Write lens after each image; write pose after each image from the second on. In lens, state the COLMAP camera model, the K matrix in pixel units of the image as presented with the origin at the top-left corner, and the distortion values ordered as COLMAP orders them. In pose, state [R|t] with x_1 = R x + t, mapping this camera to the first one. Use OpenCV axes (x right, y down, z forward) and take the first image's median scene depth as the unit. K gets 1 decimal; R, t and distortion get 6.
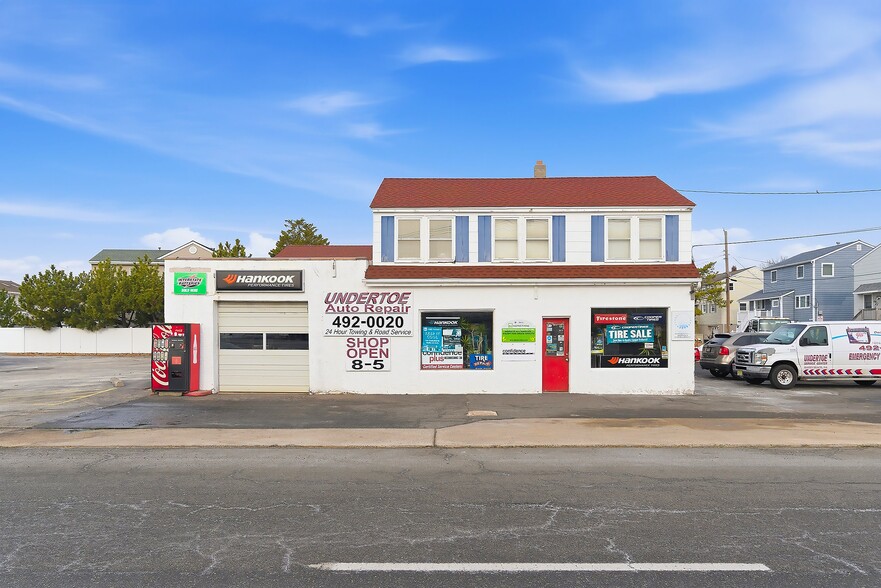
lens RADIAL K [[616.0, 0, 452.8], [0, 616.0, 319.0], [0, 0, 1]] dist [-0.037920, 0.008102]
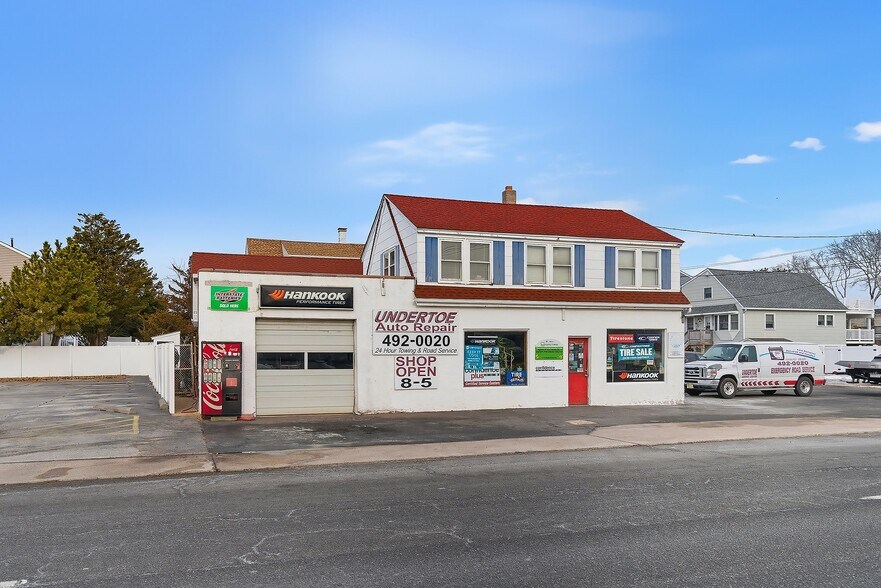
lens RADIAL K [[679.6, 0, 441.7], [0, 679.6, 334.4], [0, 0, 1]] dist [0.048979, -0.087238]
pose [[0.939815, 0.006576, 0.341622, -0.481019], [-0.004772, 0.999970, -0.006120, 0.001068], [-0.341652, 0.004121, 0.939818, -0.066915]]
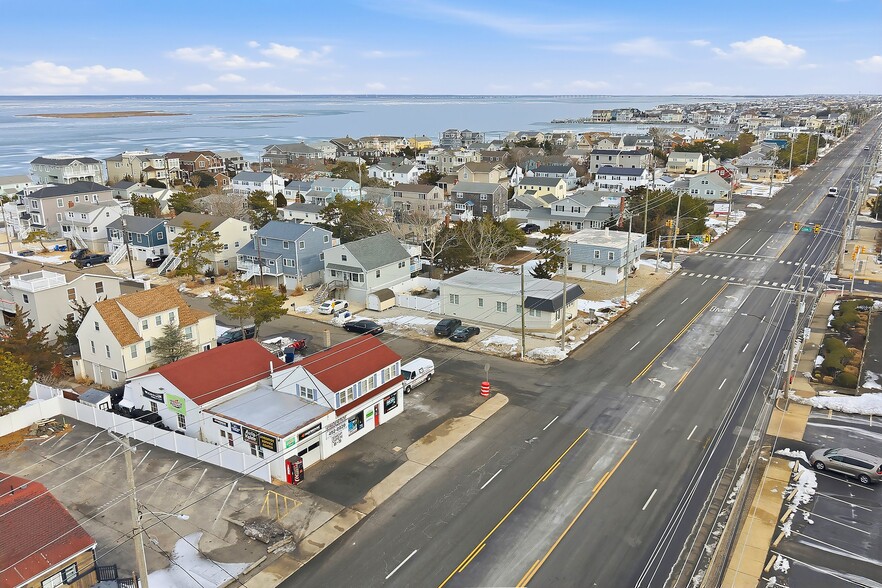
lens RADIAL K [[680.3, 0, 450.8], [0, 680.3, 268.0], [0, 0, 1]] dist [0.048979, -0.087238]
pose [[0.522311, -0.202497, 0.828363, -2.429387], [0.000256, 0.971434, 0.237310, -1.537071], [-0.852755, -0.123738, 0.507443, -1.048815]]
